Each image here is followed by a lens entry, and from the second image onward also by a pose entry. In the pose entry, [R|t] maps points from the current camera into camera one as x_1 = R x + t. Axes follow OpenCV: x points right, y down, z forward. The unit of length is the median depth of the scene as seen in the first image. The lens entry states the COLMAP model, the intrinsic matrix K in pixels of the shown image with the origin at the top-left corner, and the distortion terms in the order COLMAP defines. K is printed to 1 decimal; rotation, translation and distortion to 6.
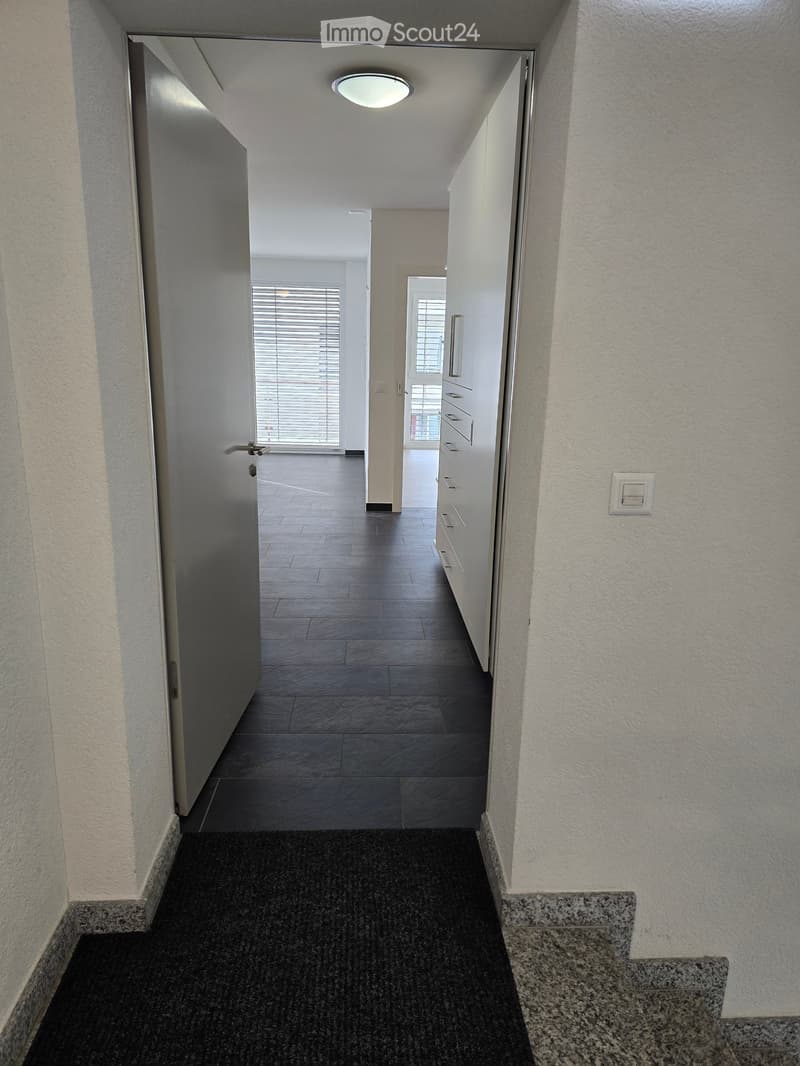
lens RADIAL K [[720.0, 0, 399.8], [0, 720.0, 529.5], [0, 0, 1]] dist [0.045047, -0.031436]
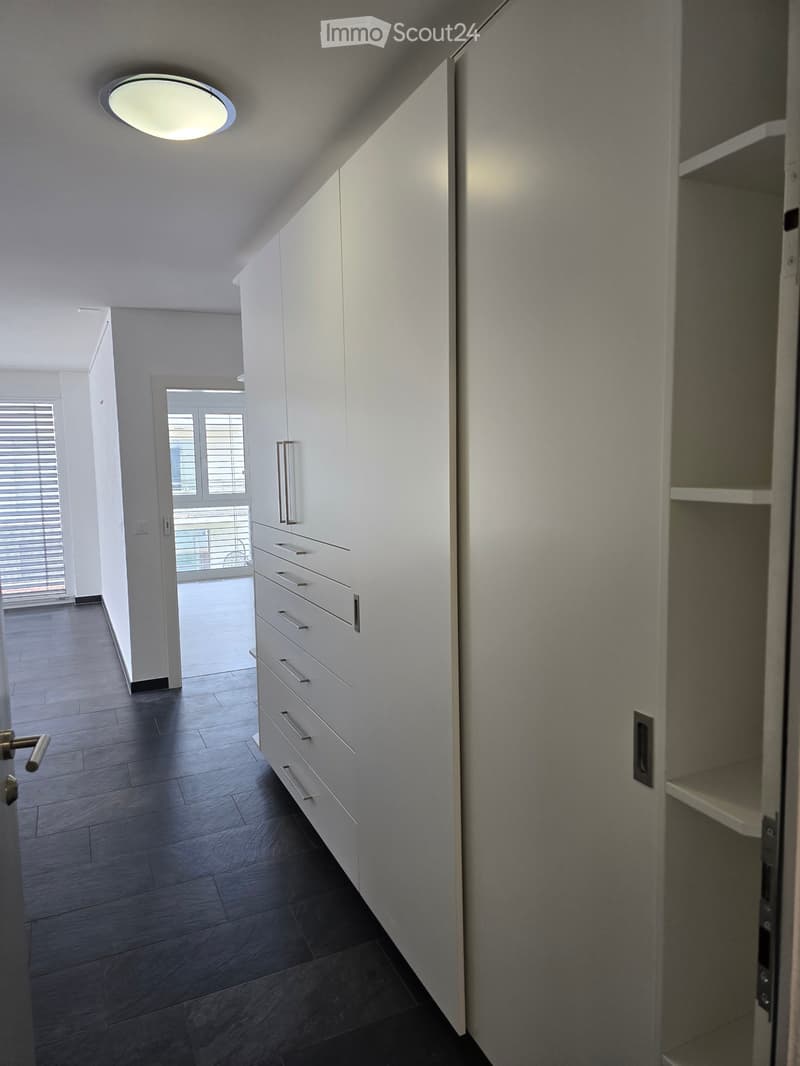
lens RADIAL K [[720.0, 0, 401.0], [0, 720.0, 531.7], [0, 0, 1]] dist [0.045047, -0.031436]
pose [[0.925314, -0.072409, 0.372224, -0.057223], [0.124679, 0.985119, -0.118305, -0.068082], [-0.358119, 0.155878, 0.920572, 0.197081]]
